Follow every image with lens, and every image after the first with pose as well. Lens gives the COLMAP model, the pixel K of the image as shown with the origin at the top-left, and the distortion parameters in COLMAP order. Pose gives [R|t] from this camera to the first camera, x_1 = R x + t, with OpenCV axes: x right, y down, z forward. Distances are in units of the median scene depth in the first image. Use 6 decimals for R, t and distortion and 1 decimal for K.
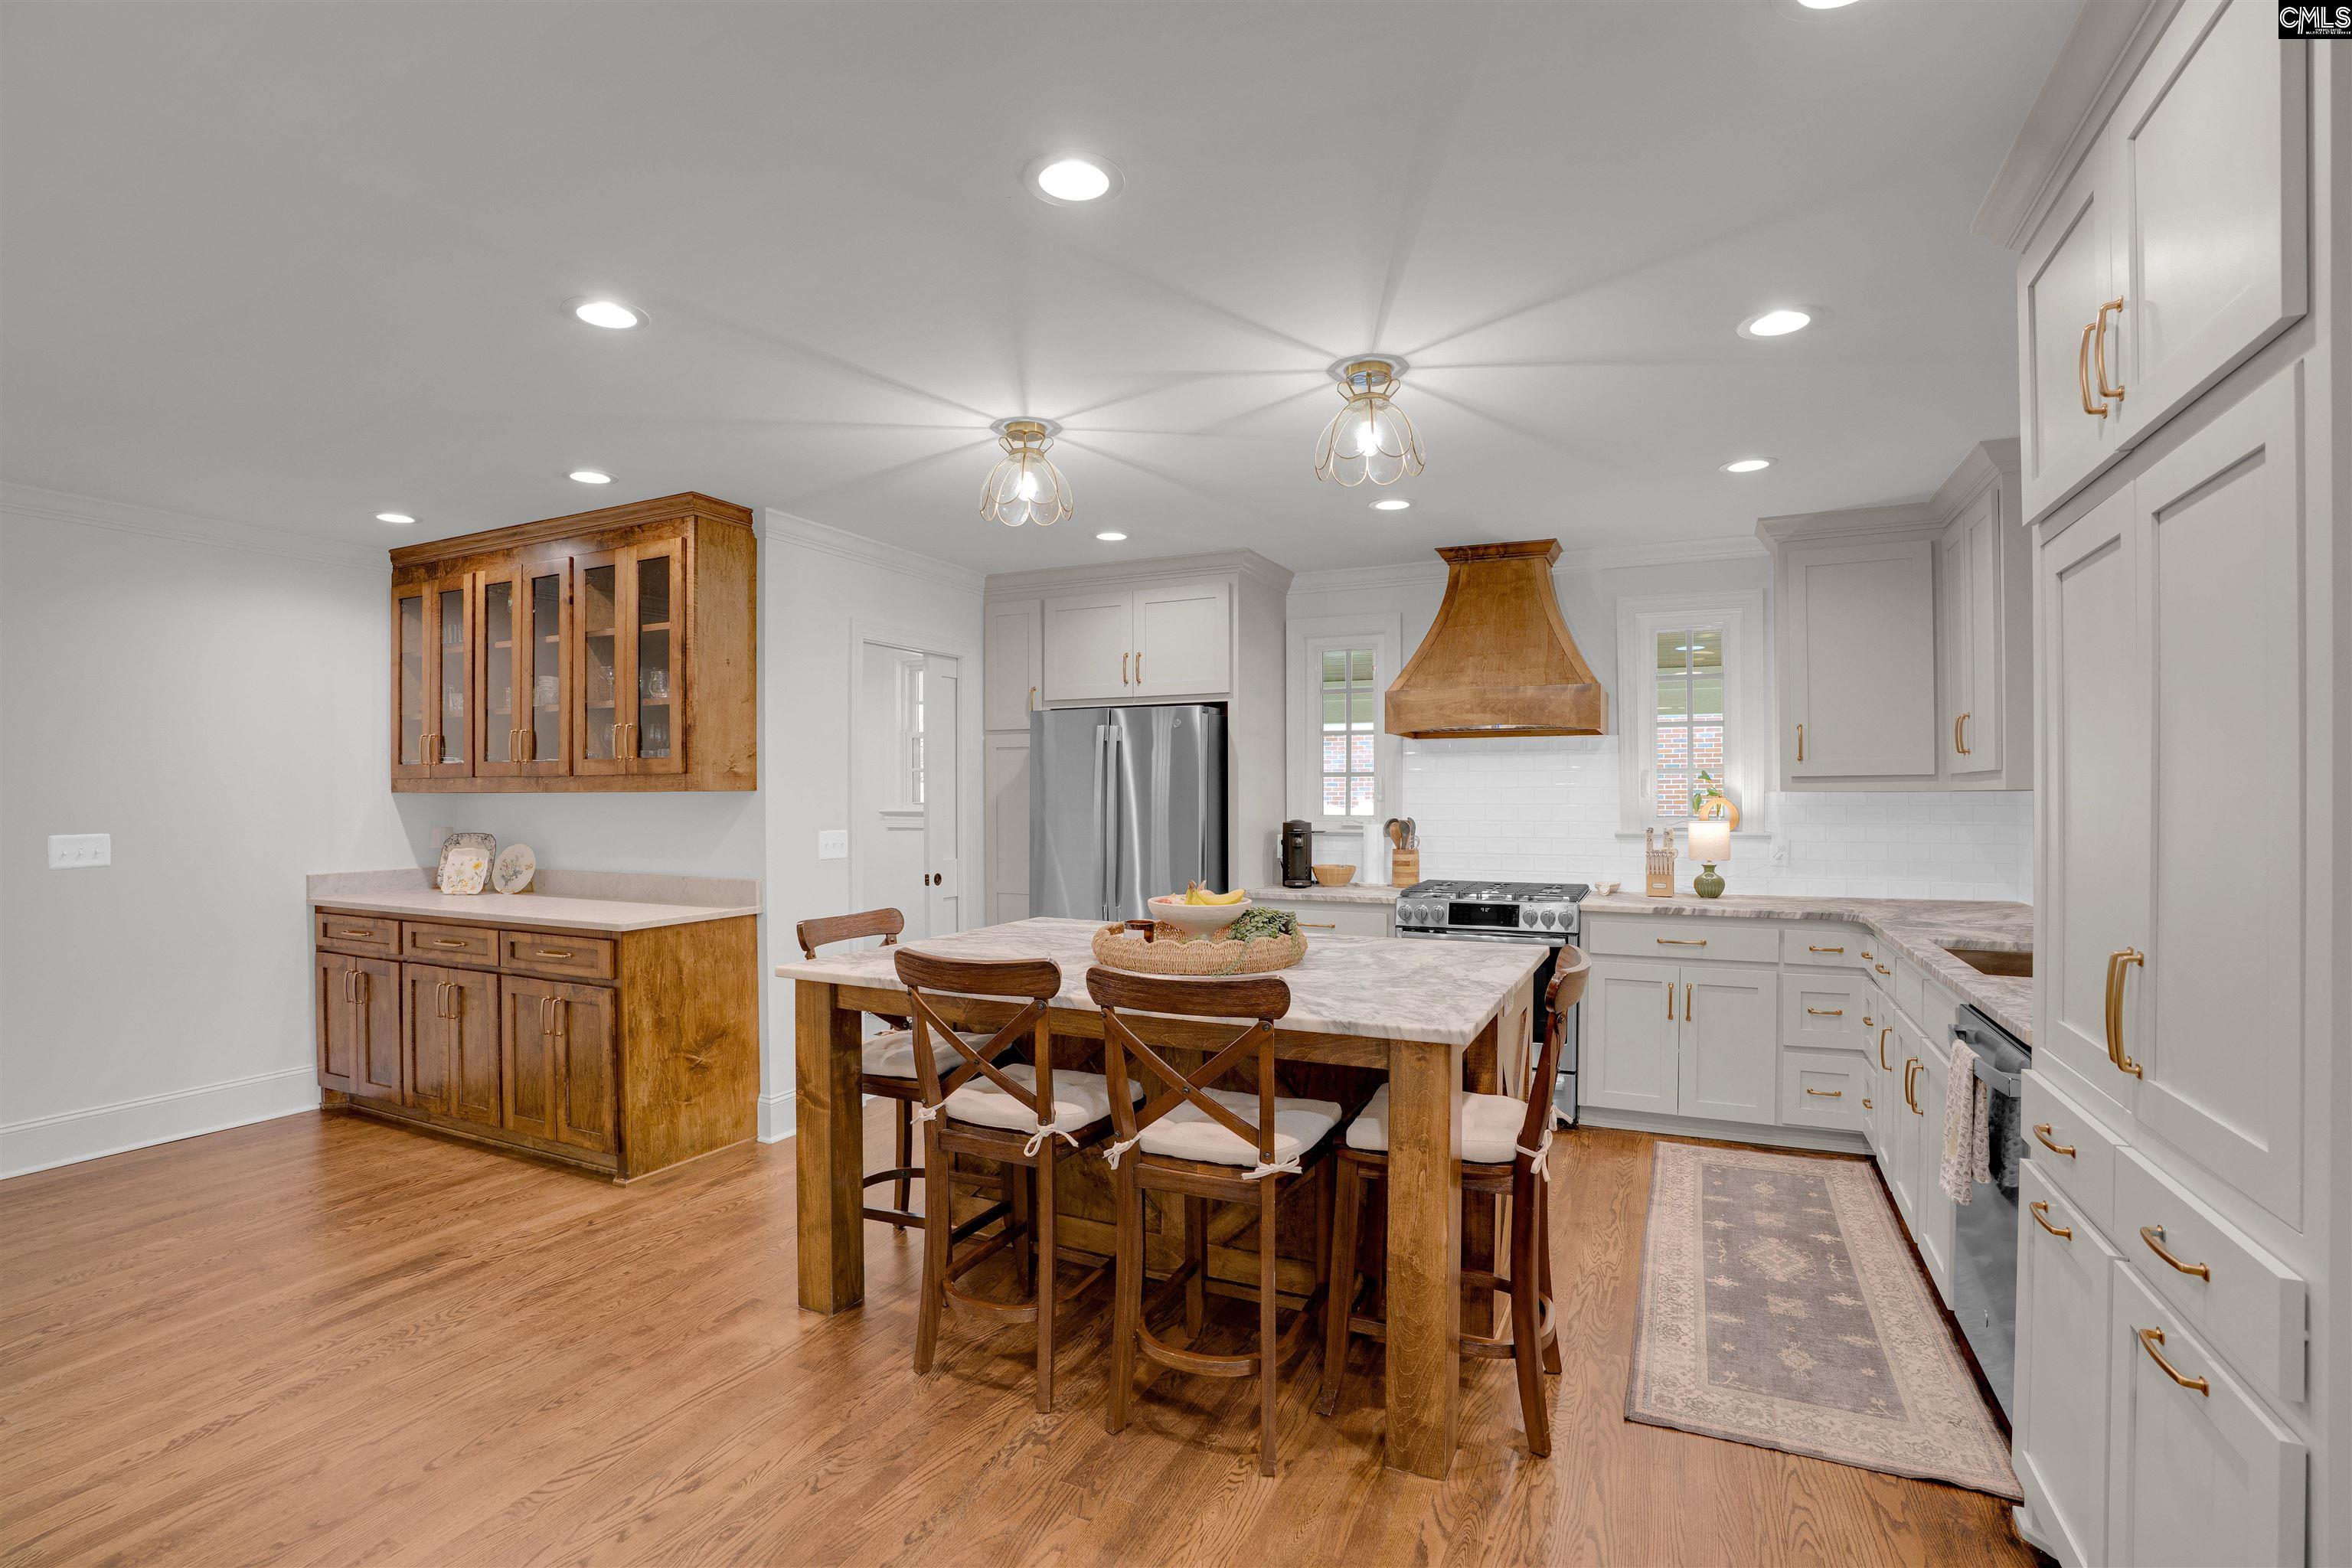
lens RADIAL K [[1095.4, 0, 1180.3], [0, 1095.4, 798.2], [0, 0, 1]] dist [-0.033630, 0.005616]
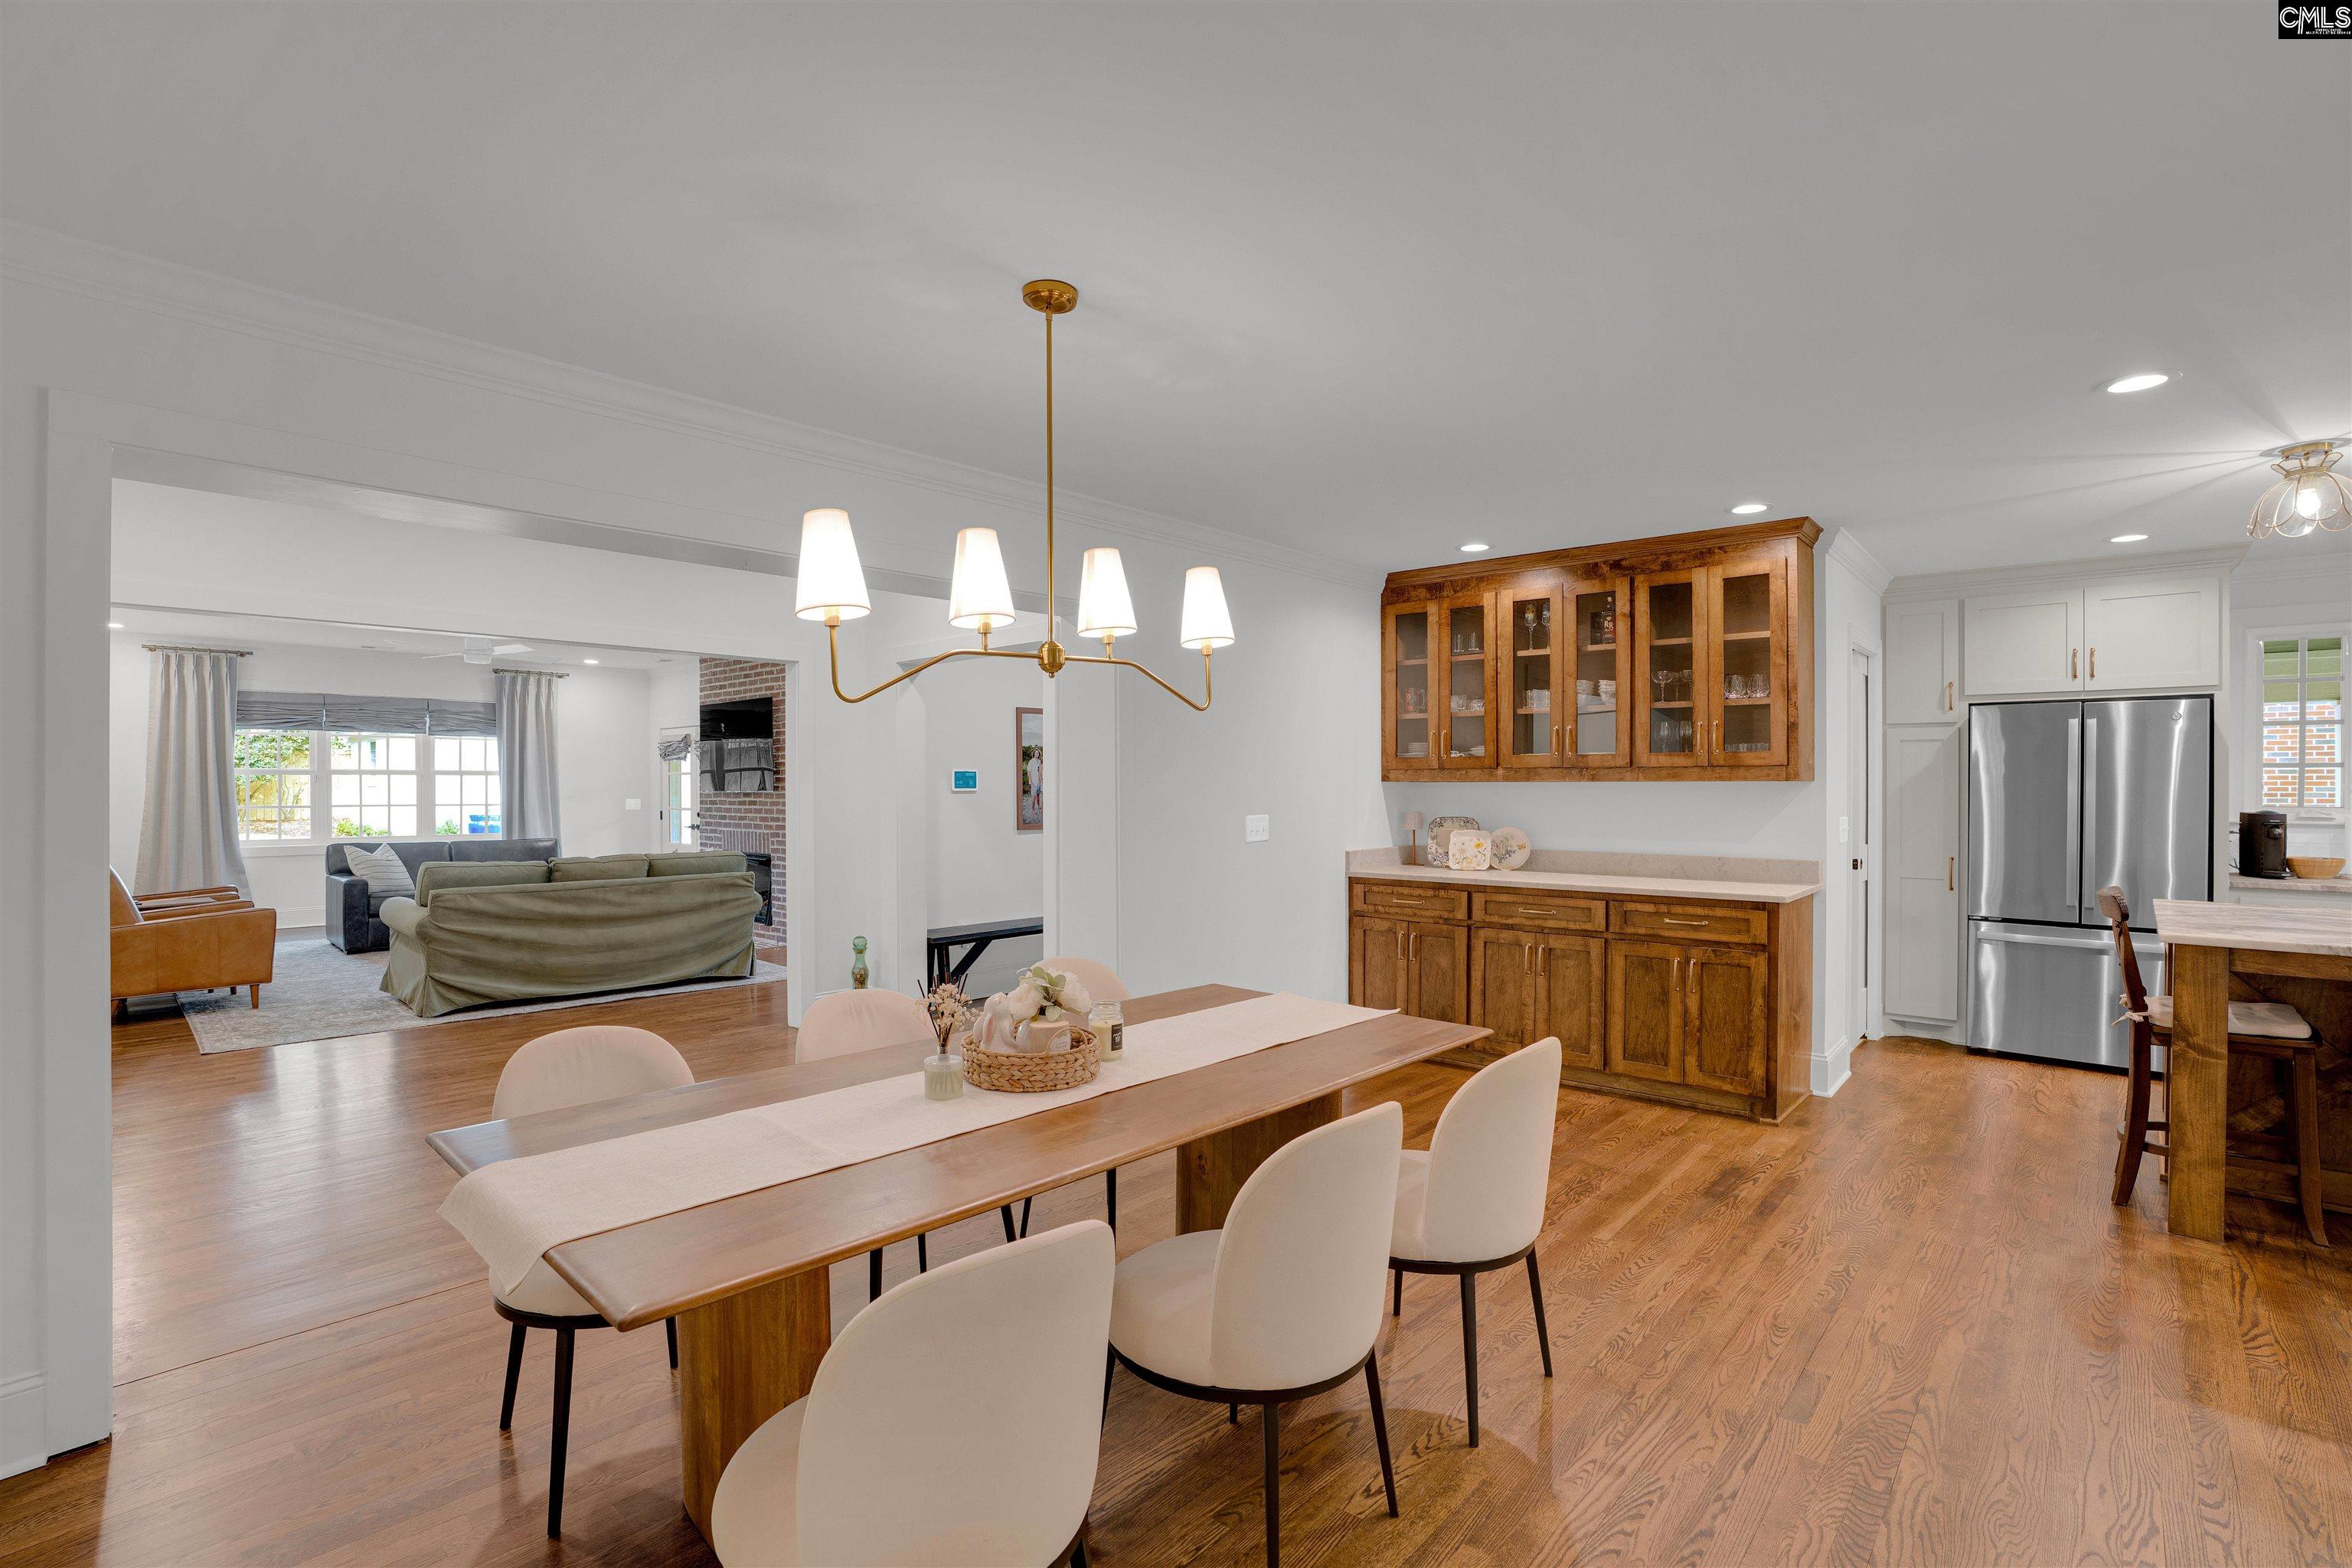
lens RADIAL K [[1140.0, 0, 1177.8], [0, 1140.0, 783.6], [0, 0, 1]] dist [-0.028380, 0.002191]
pose [[0.963660, 0.001672, -0.267126, -0.690933], [-0.002319, 0.999995, -0.002108, 0.000011], [0.267121, 0.002651, 0.963659, -0.275996]]
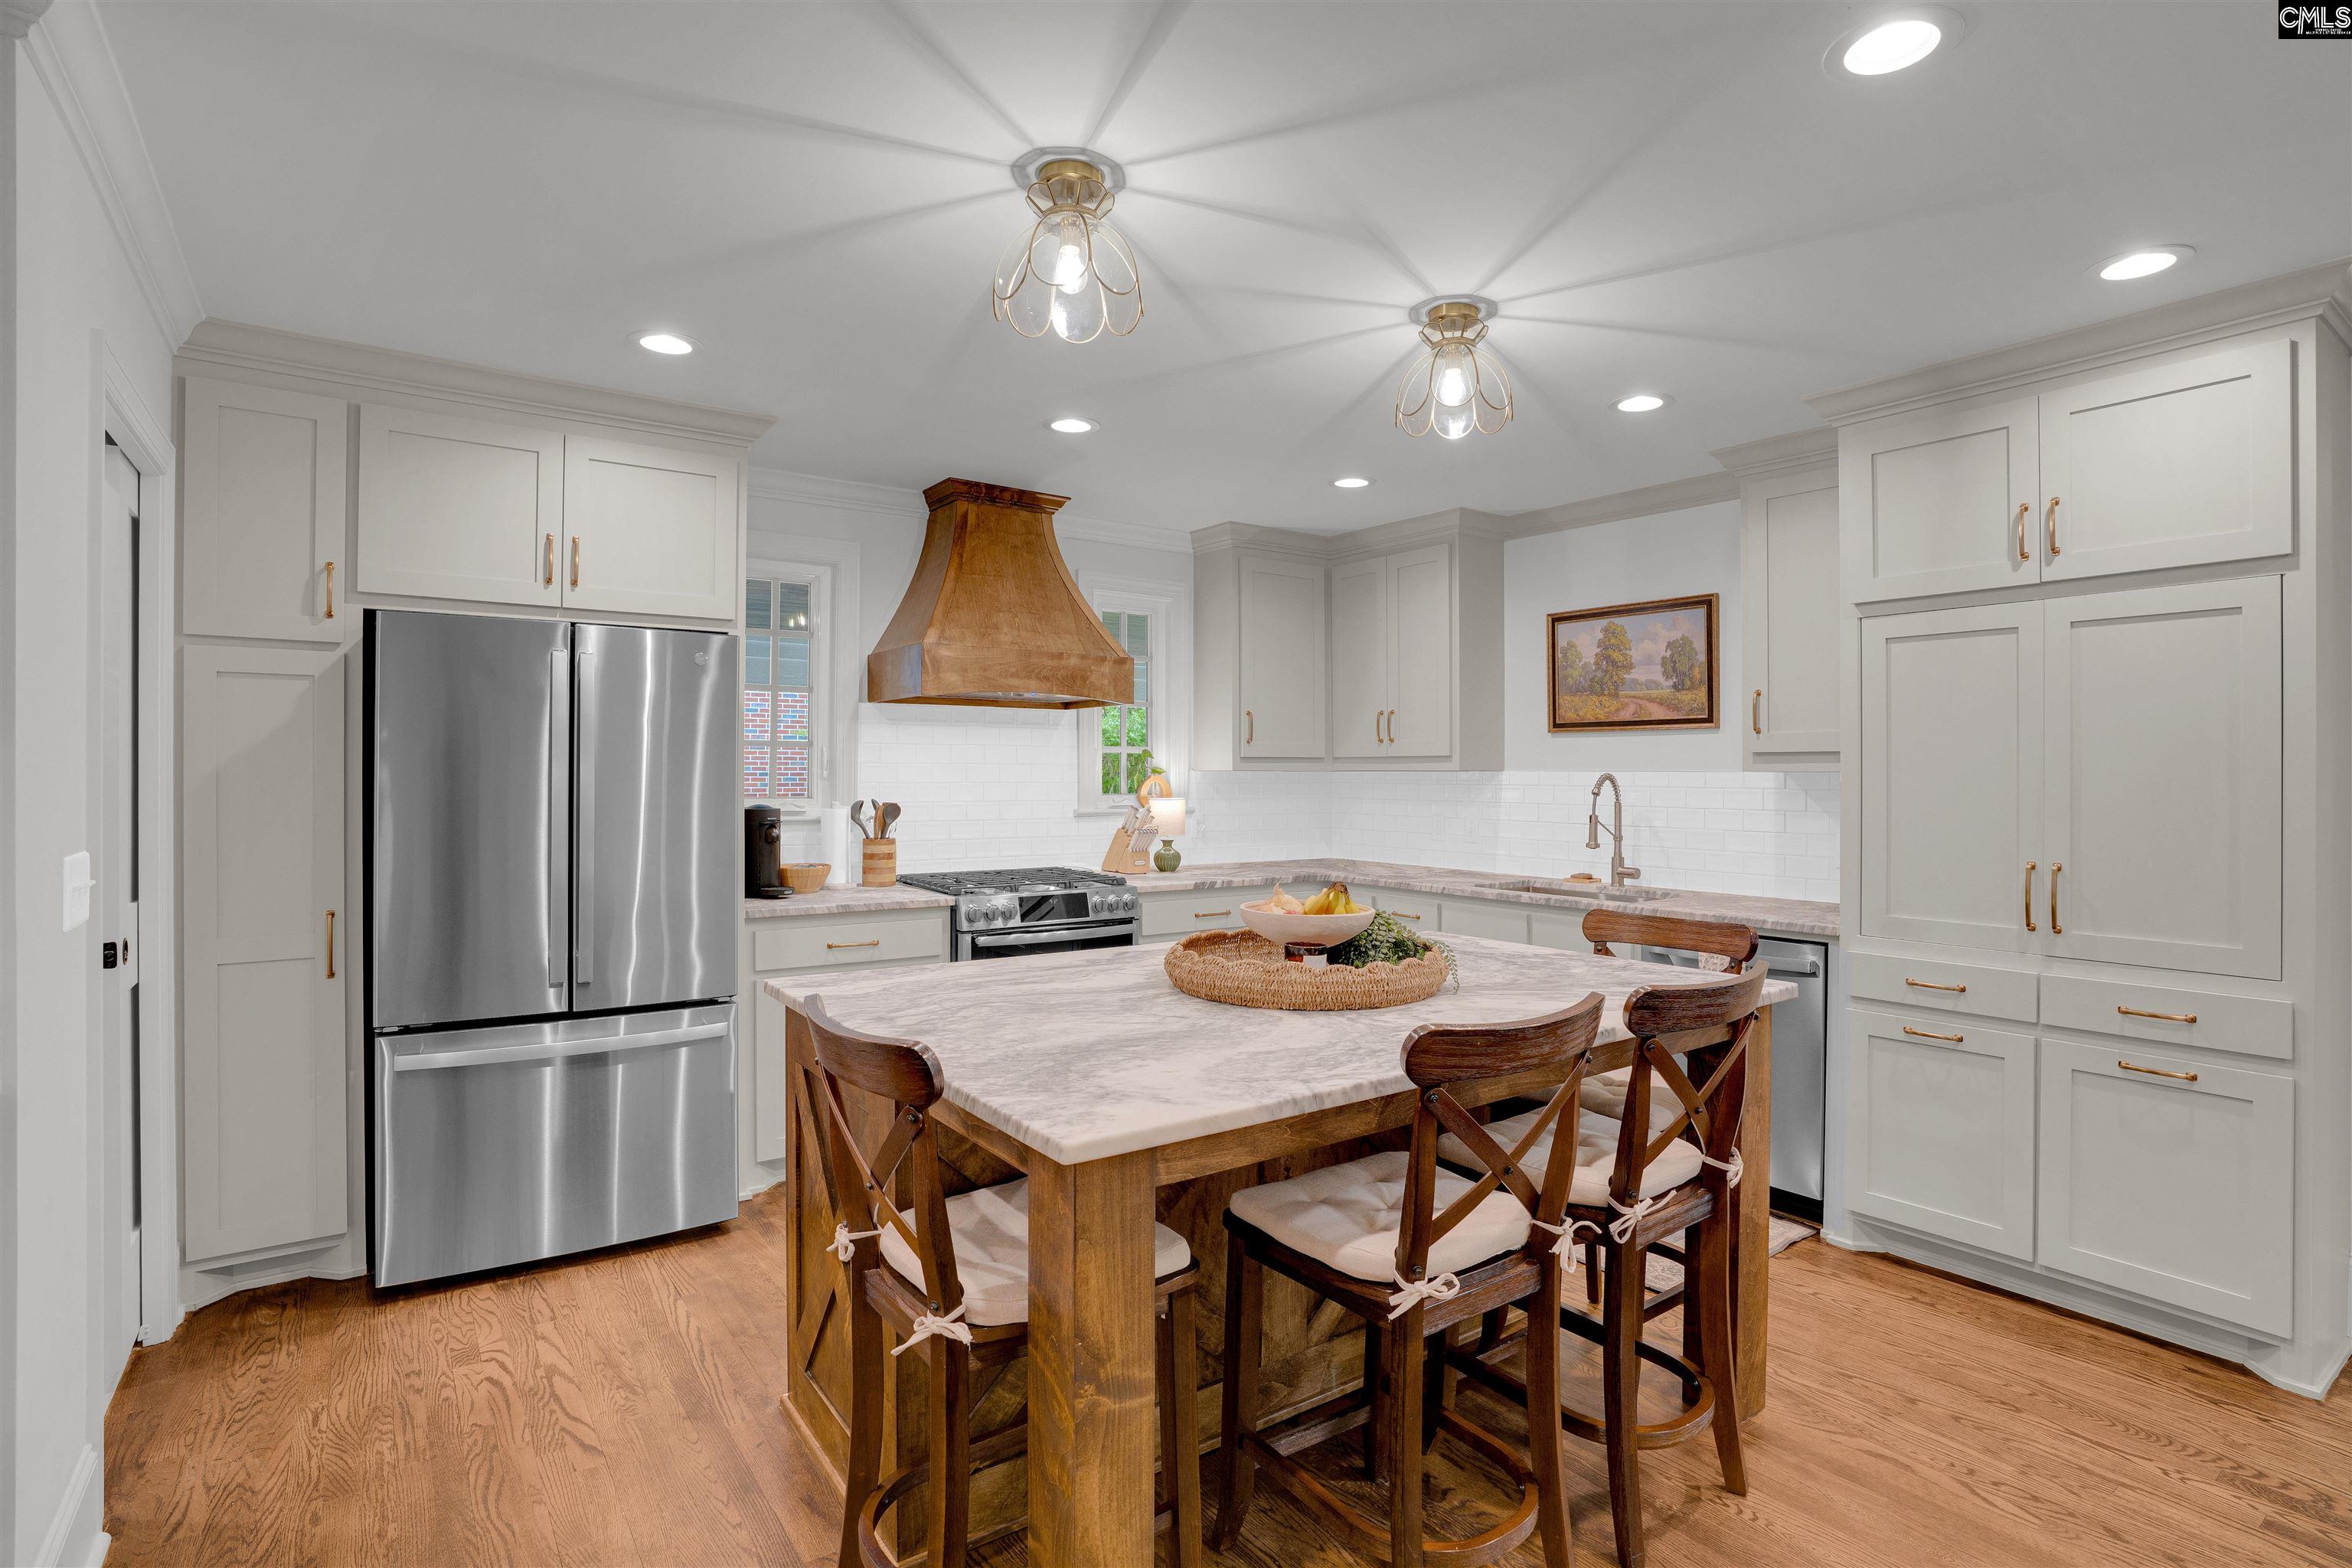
lens RADIAL K [[1140.0, 0, 1167.8], [0, 1140.0, 776.6], [0, 0, 1]] dist [-0.028380, 0.002191]
pose [[0.502736, 0.003205, 0.864434, -0.493232], [-0.001579, 0.999995, -0.002789, 0.003653], [-0.864438, 0.000037, 0.502739, 0.472739]]
